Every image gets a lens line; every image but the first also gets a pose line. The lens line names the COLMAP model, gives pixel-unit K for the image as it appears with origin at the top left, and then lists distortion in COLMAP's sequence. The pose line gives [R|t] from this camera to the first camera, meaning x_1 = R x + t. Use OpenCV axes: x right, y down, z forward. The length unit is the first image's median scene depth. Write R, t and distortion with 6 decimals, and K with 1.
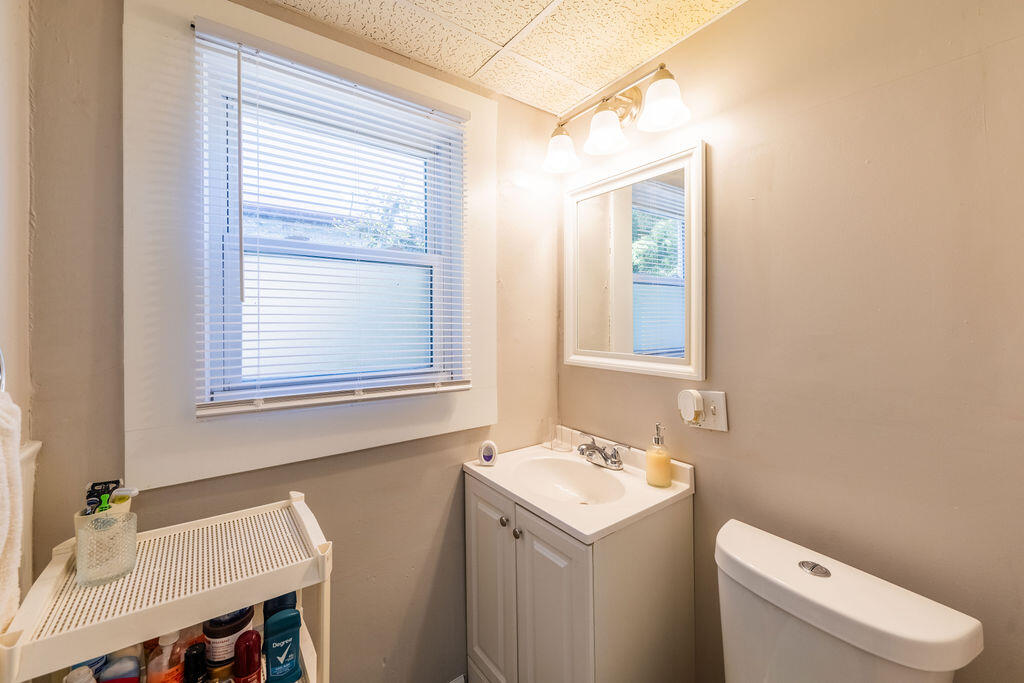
lens RADIAL K [[417.6, 0, 518.9], [0, 417.6, 315.3], [0, 0, 1]] dist [0.000475, 0.000043]
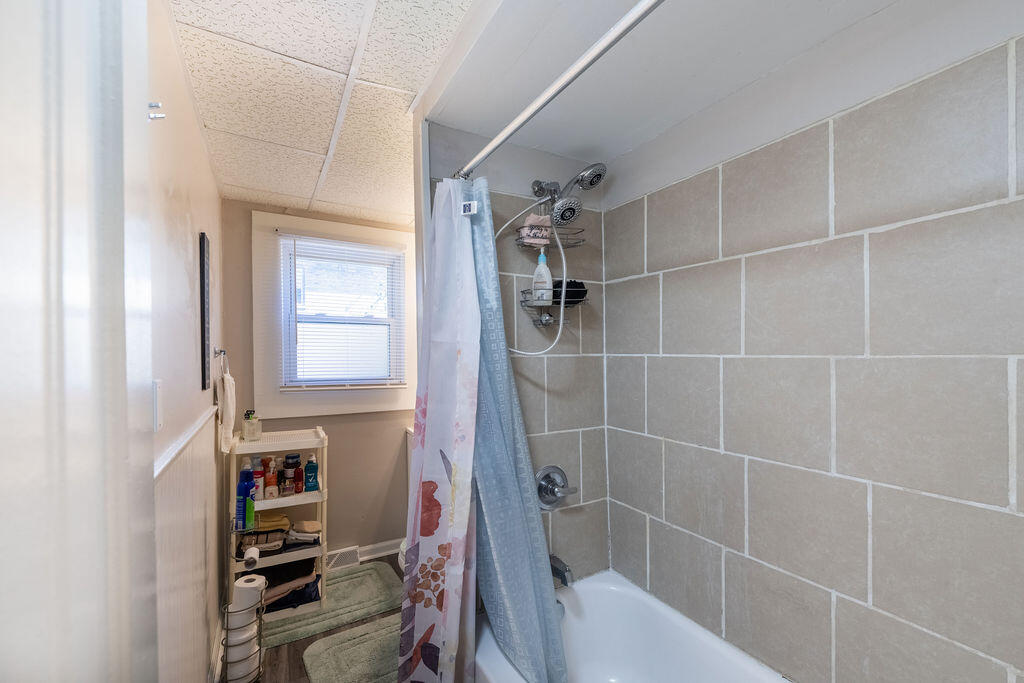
lens RADIAL K [[417.6, 0, 506.6], [0, 417.6, 351.4], [0, 0, 1]] dist [0.000475, 0.000043]
pose [[0.989935, -0.006393, -0.141378, 0.845724], [0.007433, 0.999949, 0.006829, -0.000238], [0.141327, -0.007811, 0.989932, -1.168540]]
